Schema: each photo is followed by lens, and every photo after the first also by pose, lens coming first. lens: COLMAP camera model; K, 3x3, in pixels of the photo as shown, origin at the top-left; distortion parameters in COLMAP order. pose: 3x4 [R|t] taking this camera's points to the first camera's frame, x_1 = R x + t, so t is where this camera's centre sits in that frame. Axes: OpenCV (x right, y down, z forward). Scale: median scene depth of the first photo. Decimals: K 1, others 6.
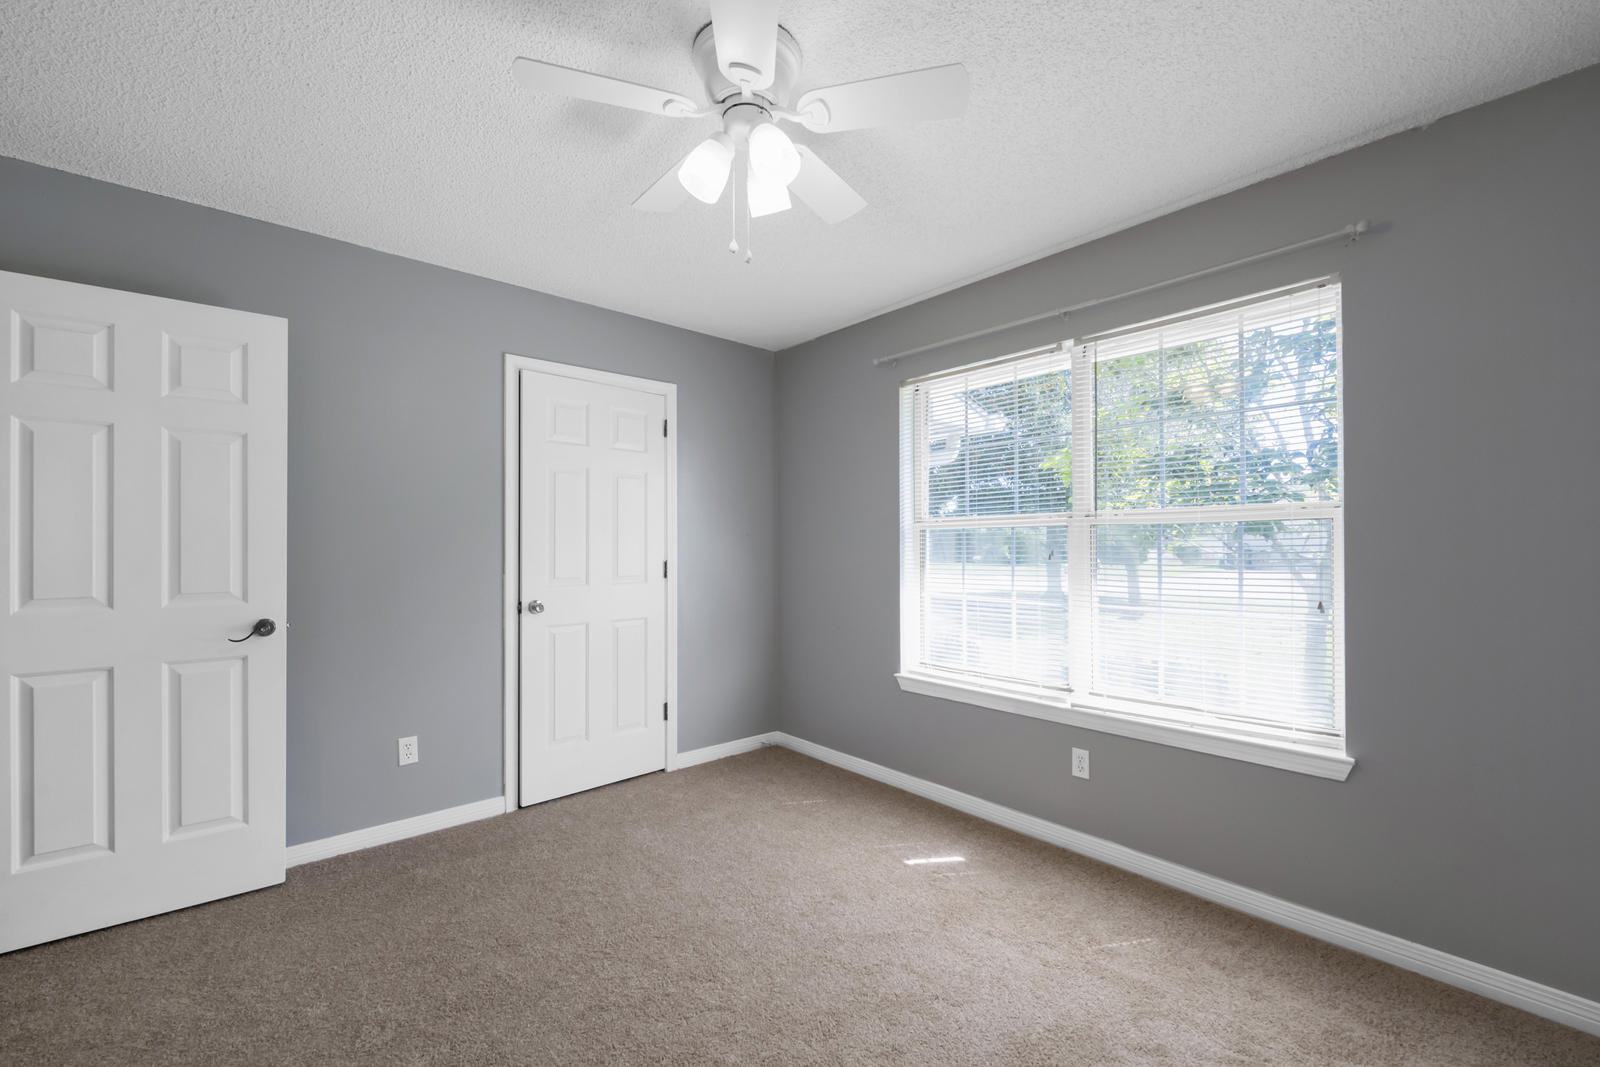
lens RADIAL K [[651.3, 0, 807.2], [0, 651.3, 537.9], [0, 0, 1]] dist [0.000338, -0.003852]
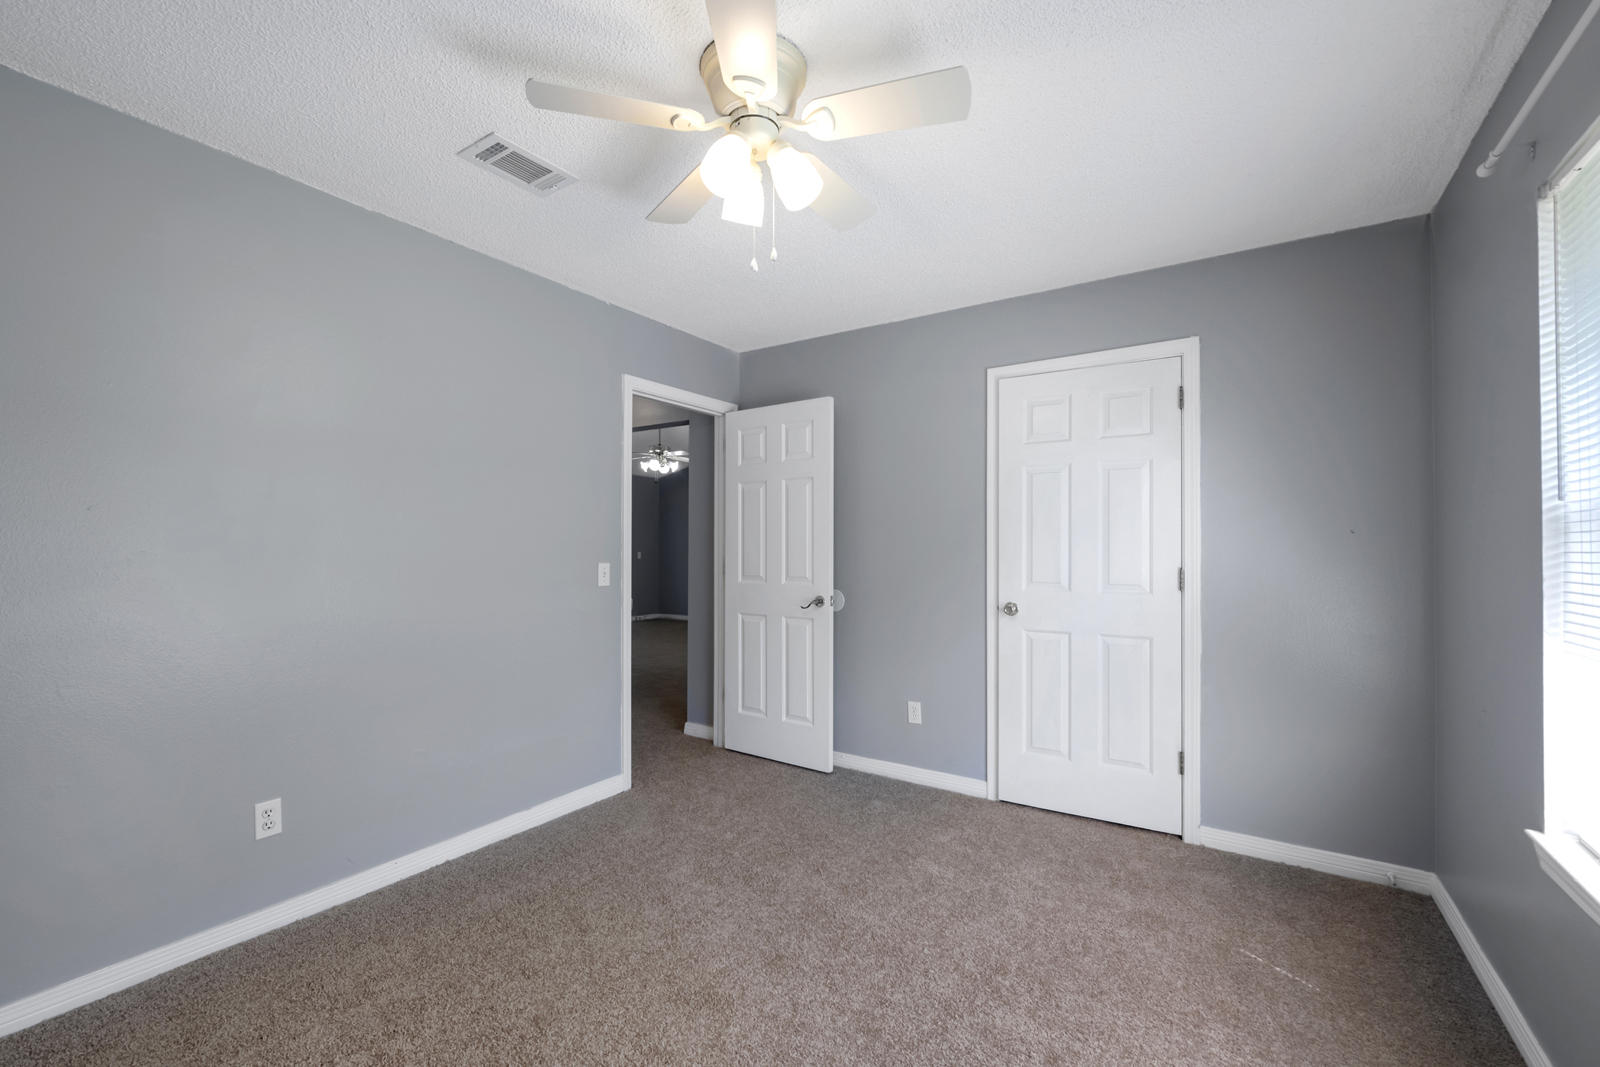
lens RADIAL K [[651.3, 0, 807.2], [0, 651.3, 537.9], [0, 0, 1]] dist [0.000338, -0.003852]
pose [[0.265212, -0.010646, -0.964131, 0.487556], [0.009927, 0.999916, -0.008311, 0.000599], [0.964139, -0.007367, 0.265296, 0.428363]]
